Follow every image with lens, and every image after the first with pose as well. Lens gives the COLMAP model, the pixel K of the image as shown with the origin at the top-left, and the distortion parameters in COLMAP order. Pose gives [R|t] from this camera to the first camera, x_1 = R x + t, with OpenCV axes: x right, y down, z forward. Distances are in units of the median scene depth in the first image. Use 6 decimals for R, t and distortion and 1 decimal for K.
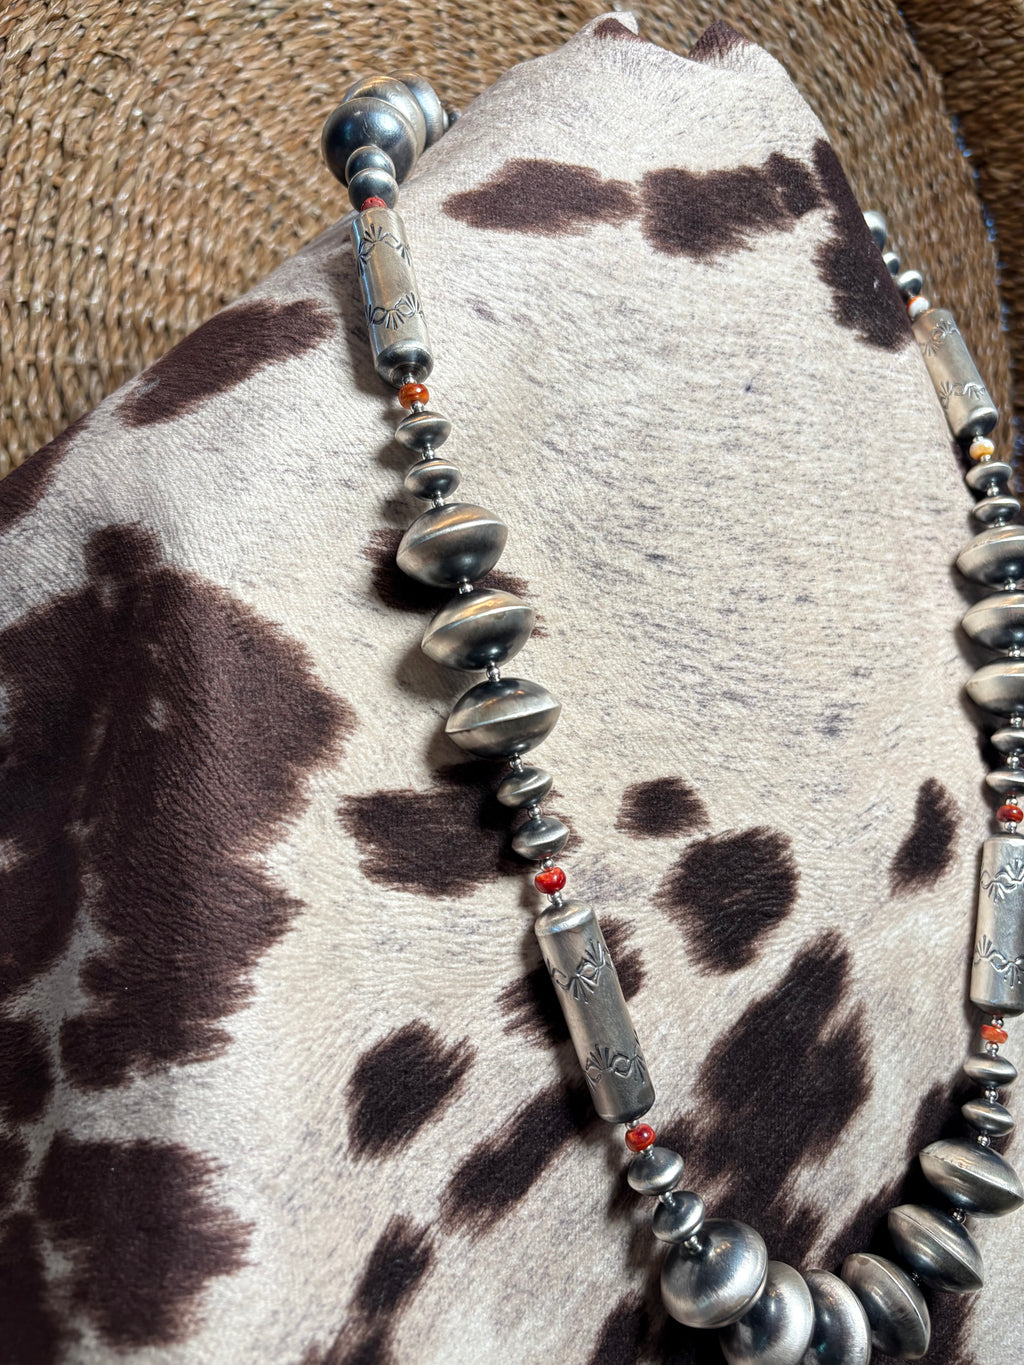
lens RADIAL K [[1155.1, 0, 488.5], [0, 1155.1, 689.0], [0, 0, 1]] dist [0.001996, 0.004905]
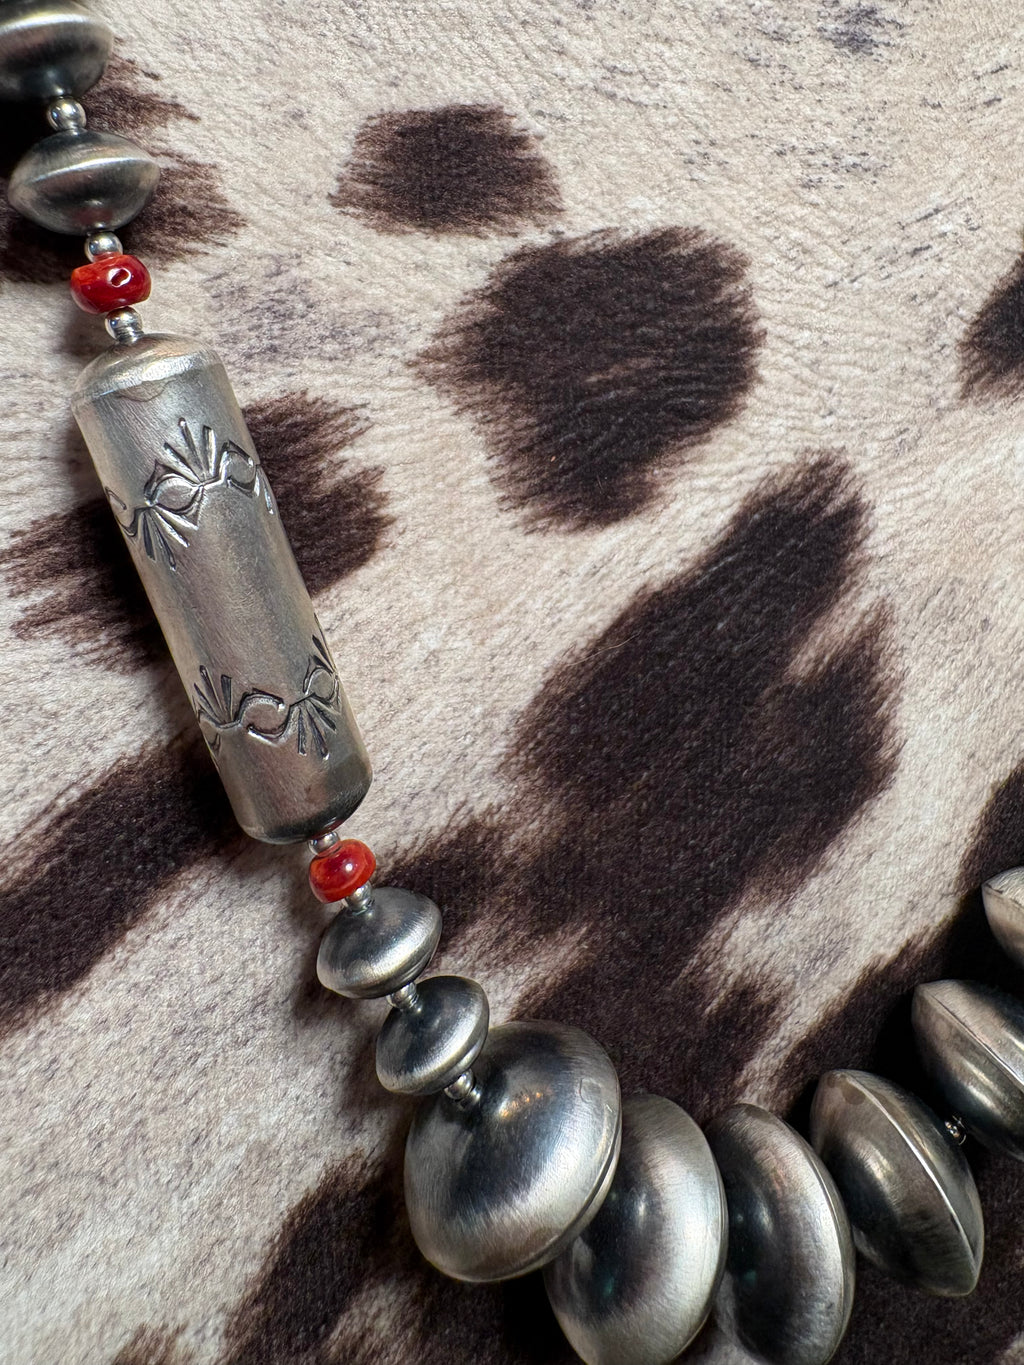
lens RADIAL K [[1072.4, 0, 494.6], [0, 1072.4, 504.1], [0, 0, 1]] dist [0.006617, -0.004480]
pose [[0.995818, 0.017849, -0.089603, 0.203837], [-0.004233, 0.988692, 0.149899, 0.166684], [0.091265, -0.148893, 0.984633, 0.556146]]
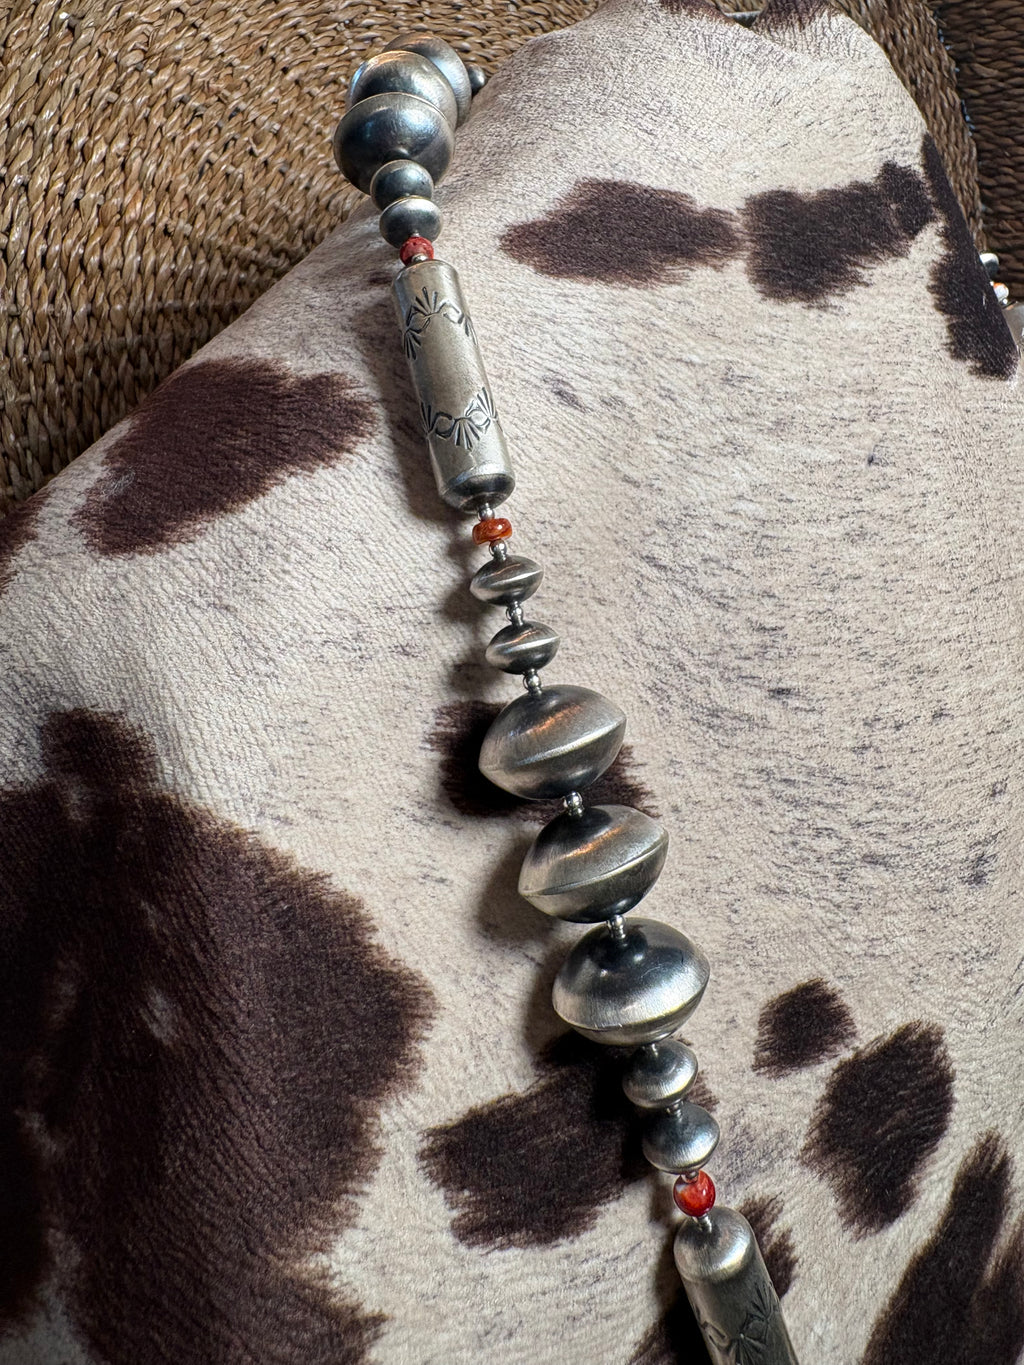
lens RADIAL K [[1113.3, 0, 493.5], [0, 1113.3, 461.2], [0, 0, 1]] dist [0.001179, 0.005311]
pose [[0.995060, -0.016097, 0.097957, -0.125822], [0.015805, 0.999868, 0.003760, -0.283499], [-0.098005, -0.002193, 0.995183, 0.258503]]
